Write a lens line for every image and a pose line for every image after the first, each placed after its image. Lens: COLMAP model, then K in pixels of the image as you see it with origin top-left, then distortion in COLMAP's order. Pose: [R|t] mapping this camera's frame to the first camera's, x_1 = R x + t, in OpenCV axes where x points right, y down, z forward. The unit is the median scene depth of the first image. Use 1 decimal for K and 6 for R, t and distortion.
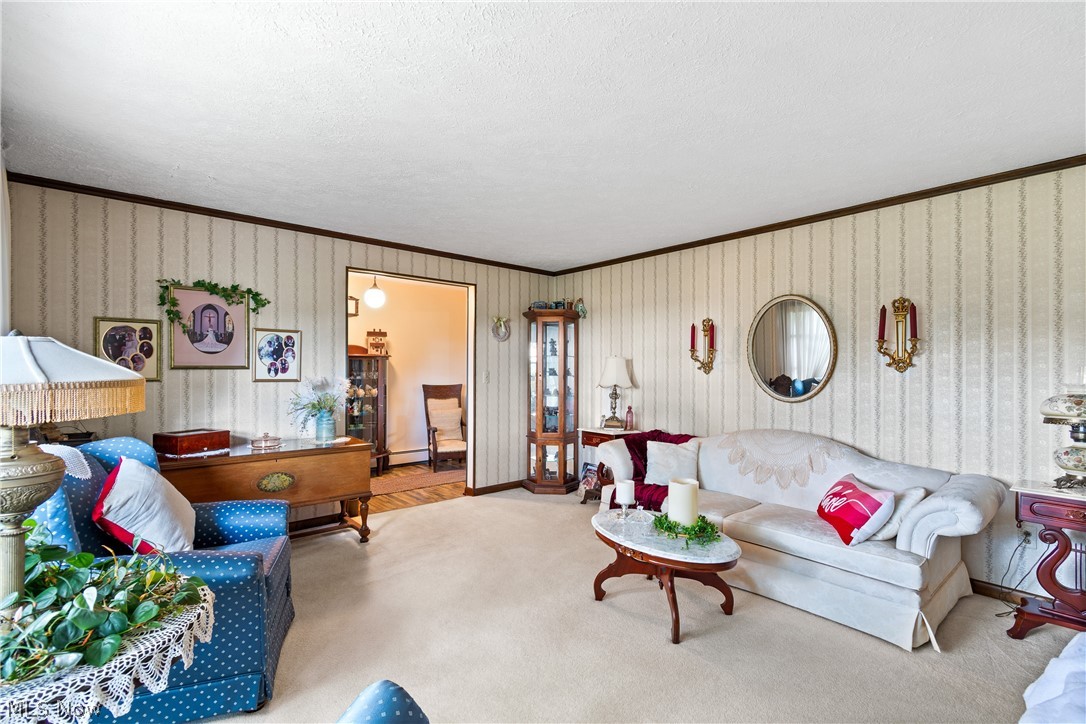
lens RADIAL K [[487.6, 0, 552.2], [0, 487.6, 366.5], [0, 0, 1]] dist [0.000443, -0.001887]
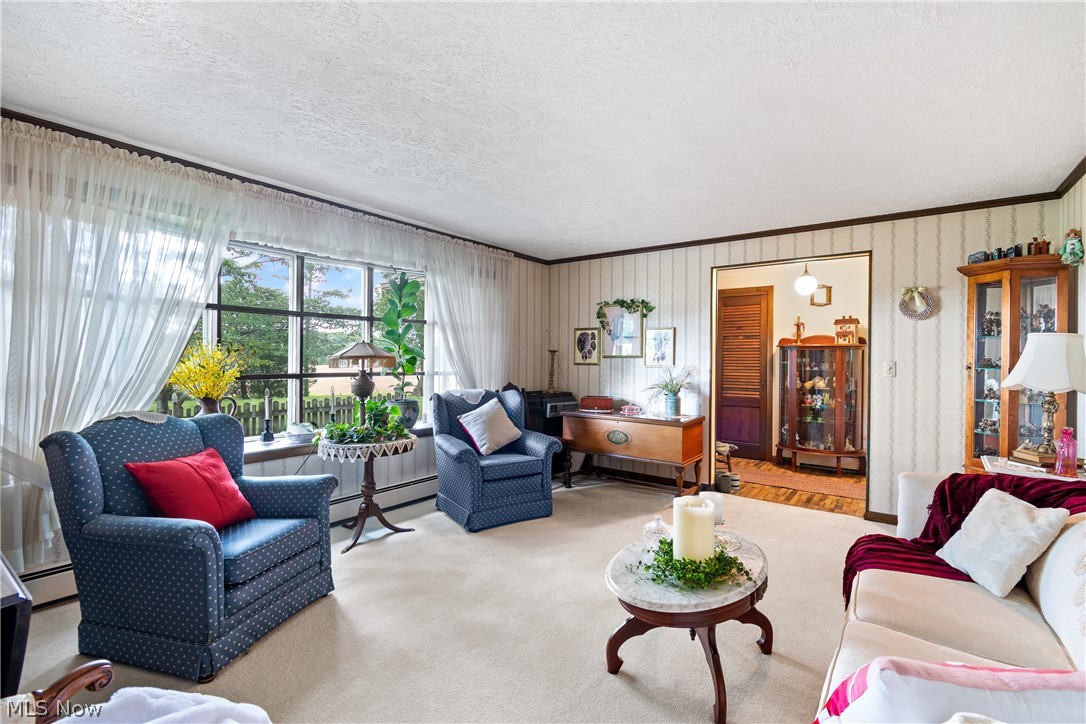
lens RADIAL K [[487.6, 0, 553.8], [0, 487.6, 359.0], [0, 0, 1]] dist [0.000443, -0.001887]
pose [[0.216276, -0.003104, -0.976327, 0.694044], [-0.004610, 0.999981, -0.004200, 0.016089], [0.976321, 0.005409, 0.216258, 0.463403]]
